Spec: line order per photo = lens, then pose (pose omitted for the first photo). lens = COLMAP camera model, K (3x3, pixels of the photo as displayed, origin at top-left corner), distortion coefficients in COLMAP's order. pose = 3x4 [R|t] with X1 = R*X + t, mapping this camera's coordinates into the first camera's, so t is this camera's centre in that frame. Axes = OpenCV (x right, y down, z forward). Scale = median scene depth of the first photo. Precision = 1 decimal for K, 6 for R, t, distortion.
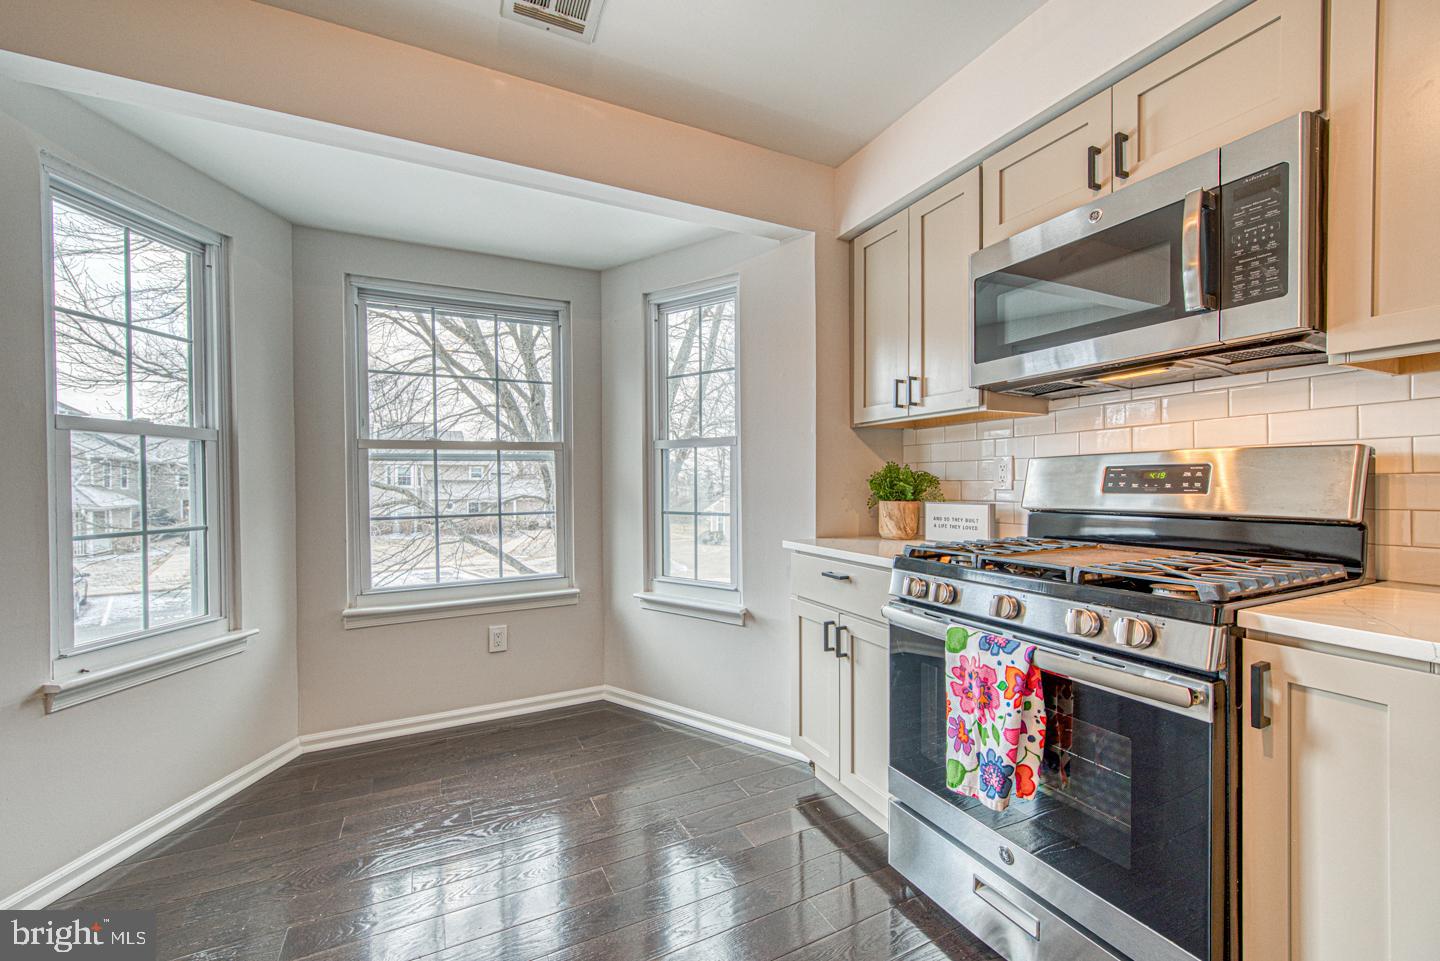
lens RADIAL K [[571.6, 0, 711.0], [0, 571.6, 494.2], [0, 0, 1]] dist [0.000309, -0.000025]
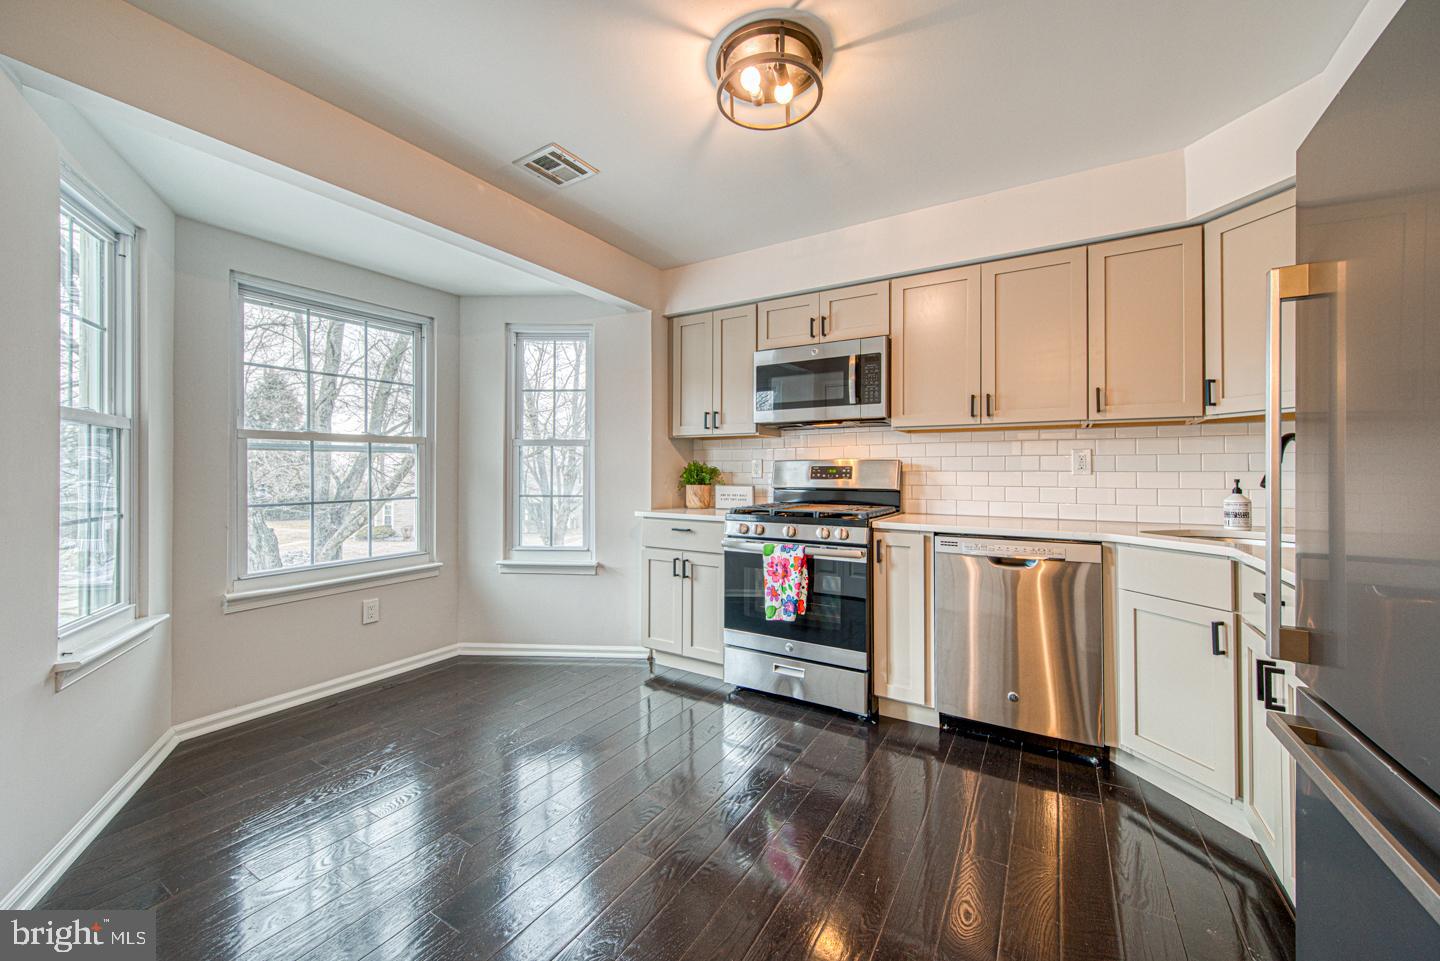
lens RADIAL K [[550.6, 0, 720.0], [0, 550.6, 480.5], [0, 0, 1]] dist [0.000259, -0.000015]
pose [[0.839471, -0.002532, 0.543399, -0.546070], [0.004960, 0.999983, -0.003002, 0.005329], [-0.543382, 0.005215, 0.839469, -0.397175]]
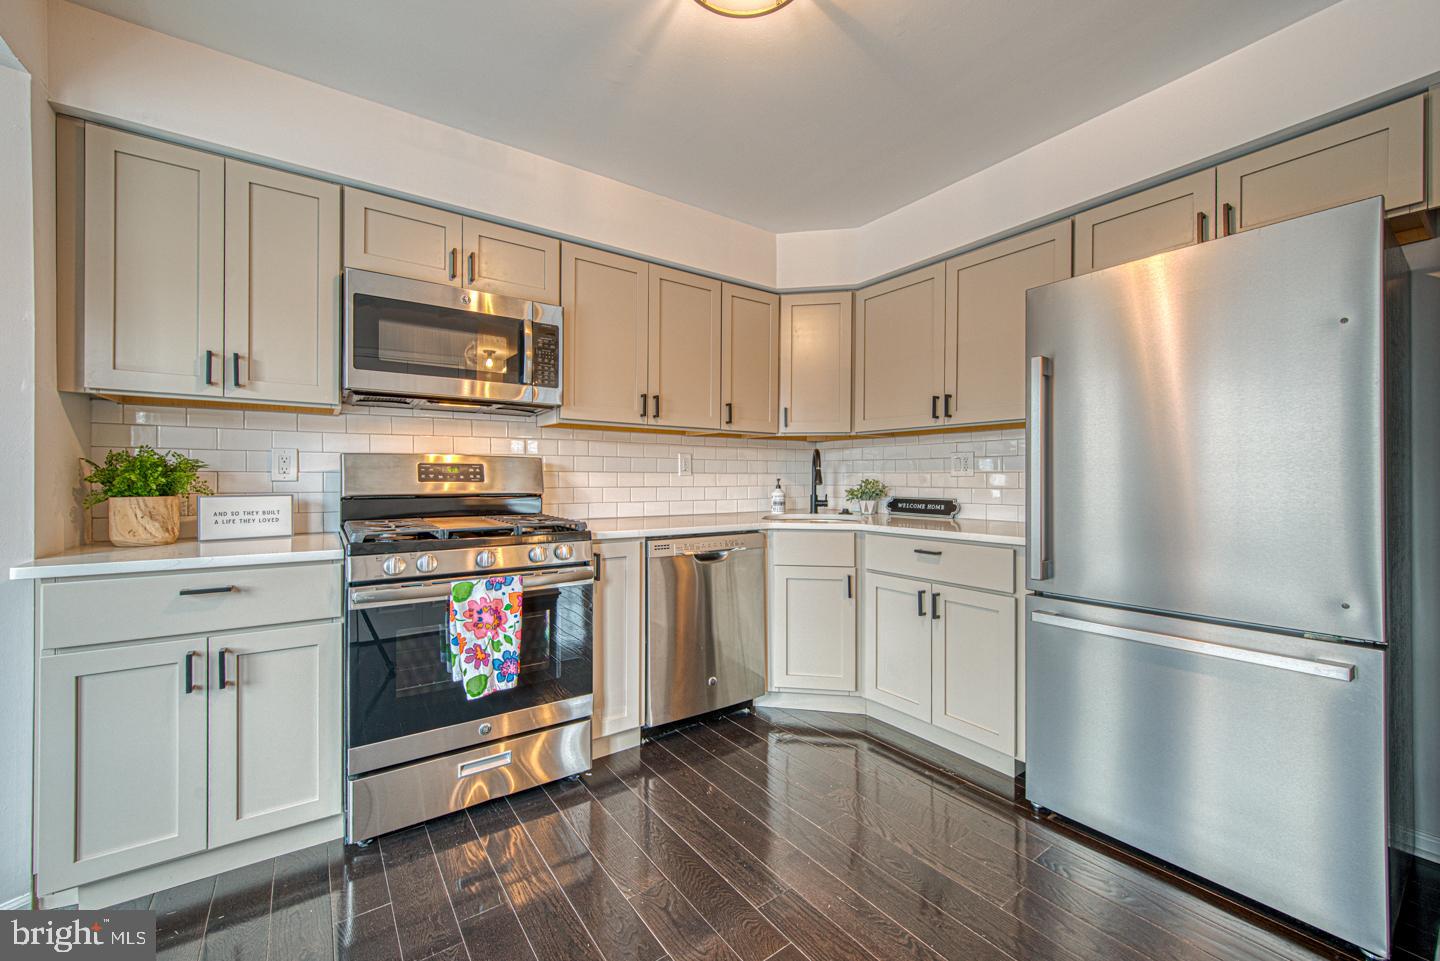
lens RADIAL K [[574.4, 0, 724.9], [0, 574.4, 483.8], [0, 0, 1]] dist [0.000572, 0.000041]
pose [[-0.173203, -0.010320, 0.984832, -0.679148], [0.014613, 0.999808, 0.013047, -0.004681], [-0.984778, 0.016651, -0.173018, 0.421390]]
